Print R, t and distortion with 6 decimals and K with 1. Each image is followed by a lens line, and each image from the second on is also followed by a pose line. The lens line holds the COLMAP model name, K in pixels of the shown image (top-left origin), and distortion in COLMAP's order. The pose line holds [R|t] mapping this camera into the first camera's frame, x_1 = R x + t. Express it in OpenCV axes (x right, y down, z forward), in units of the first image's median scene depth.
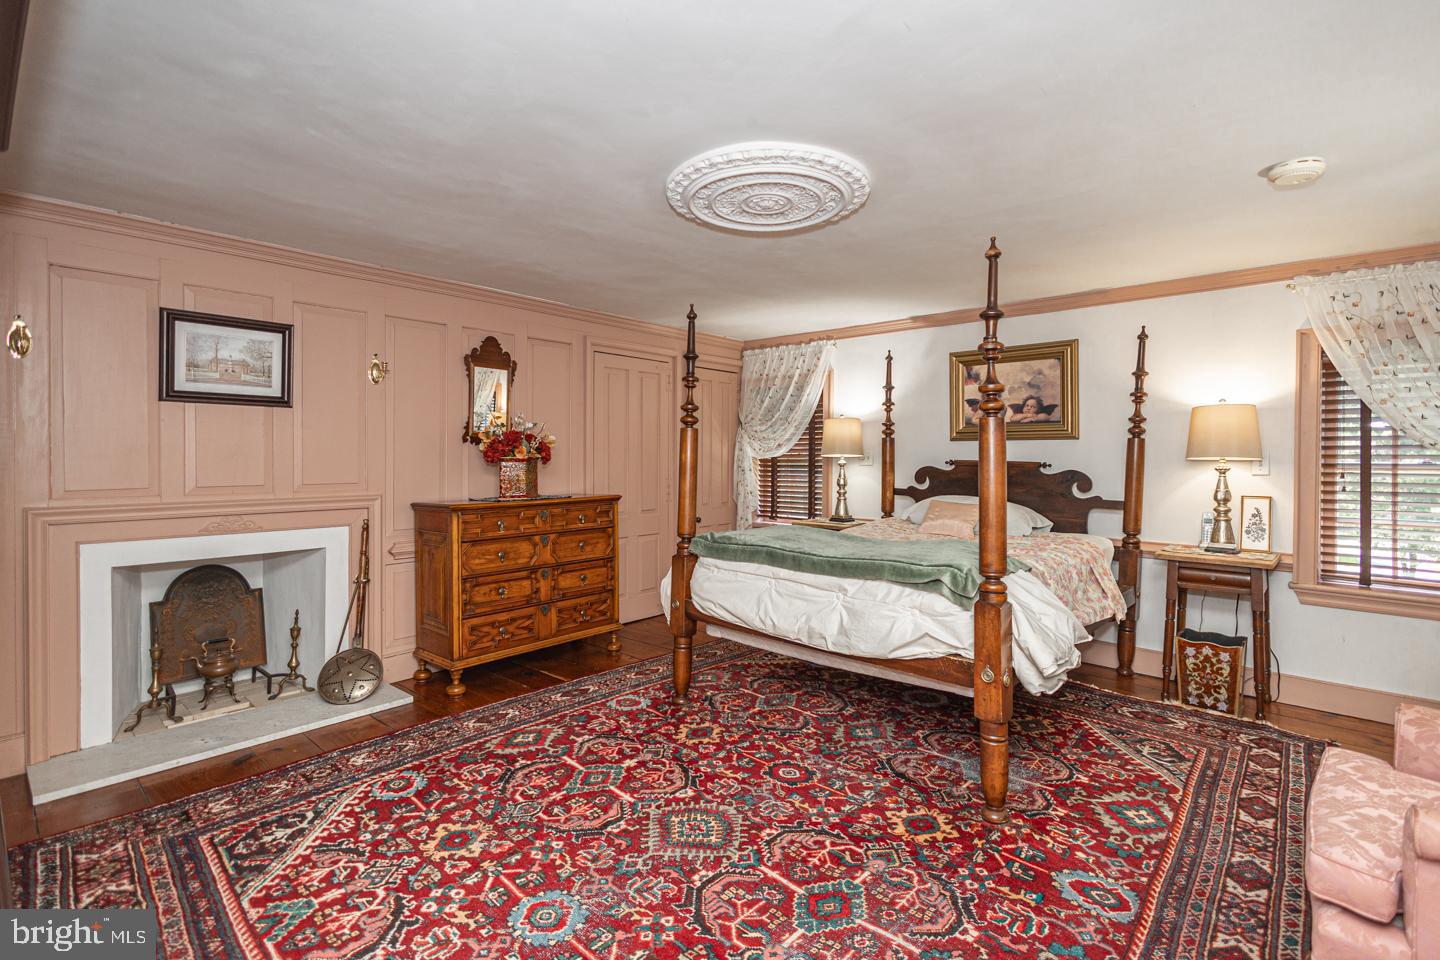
lens RADIAL K [[678.9, 0, 715.3], [0, 678.9, 447.0], [0, 0, 1]] dist [0.015261, -0.006196]
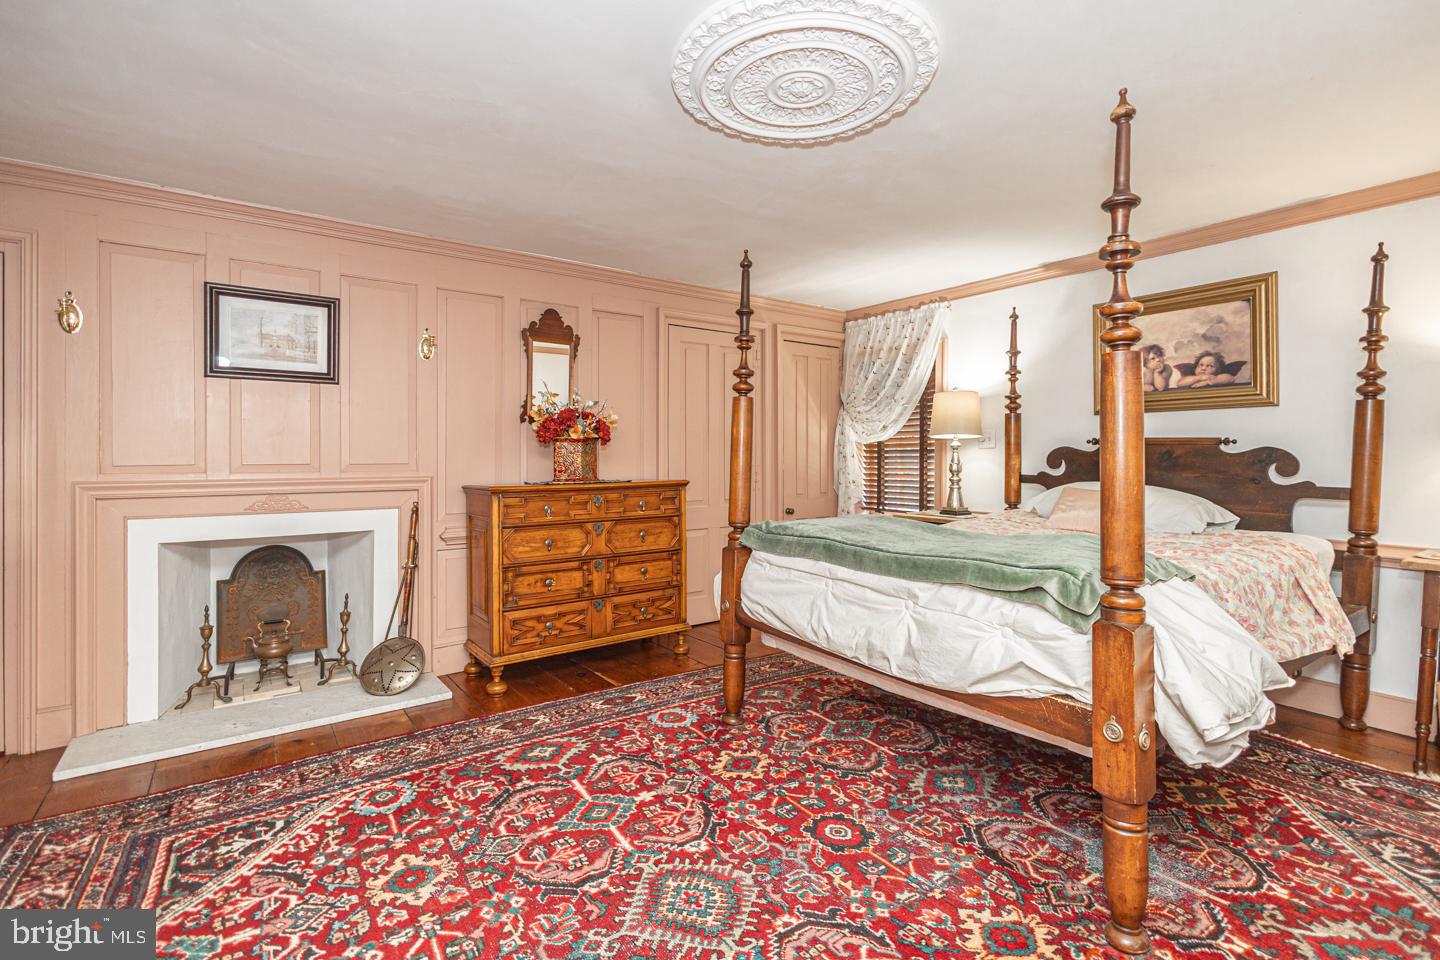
lens RADIAL K [[678.9, 0, 715.3], [0, 678.9, 447.0], [0, 0, 1]] dist [0.015261, -0.006196]
pose [[0.978284, -0.005735, -0.207190, 0.109703], [0.006306, 0.999978, 0.002096, 0.034784], [0.207174, -0.003357, 0.978298, 0.180882]]
